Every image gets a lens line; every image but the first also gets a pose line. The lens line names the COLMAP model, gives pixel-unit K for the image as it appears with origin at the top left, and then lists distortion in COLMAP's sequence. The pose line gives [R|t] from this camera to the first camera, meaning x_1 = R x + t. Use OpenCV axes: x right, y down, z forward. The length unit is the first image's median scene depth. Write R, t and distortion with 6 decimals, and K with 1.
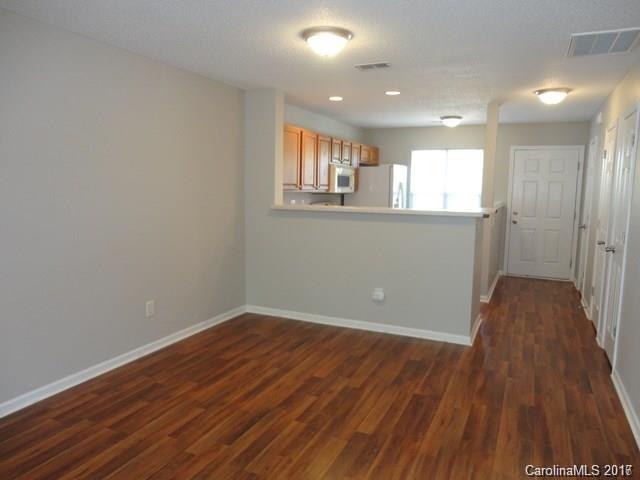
lens RADIAL K [[467.6, 0, 320.0], [0, 467.6, 240.0], [0, 0, 1]] dist [-0.013895, -0.004299]
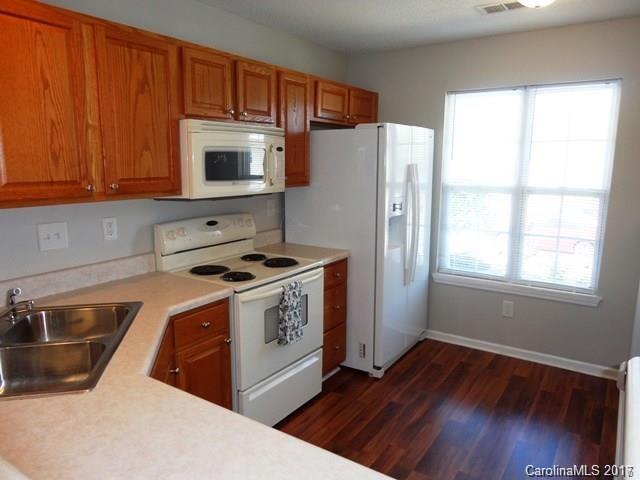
lens RADIAL K [[467.6, 0, 320.0], [0, 467.6, 240.0], [0, 0, 1]] dist [-0.013895, -0.004299]
pose [[0.987635, 0.017489, -0.155793, 0.186576], [-0.009947, 0.998746, 0.049059, -0.087640], [0.156455, -0.046903, 0.986571, 0.654577]]
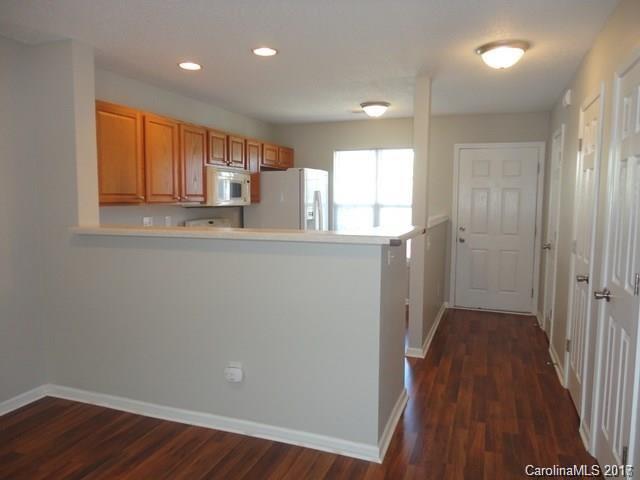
lens RADIAL K [[467.6, 0, 320.0], [0, 467.6, 240.0], [0, 0, 1]] dist [-0.013895, -0.004299]
pose [[0.996852, -0.016829, 0.077477, 0.137616], [0.018838, 0.999503, -0.025271, -0.027364], [-0.077013, 0.026651, 0.996674, 0.272805]]
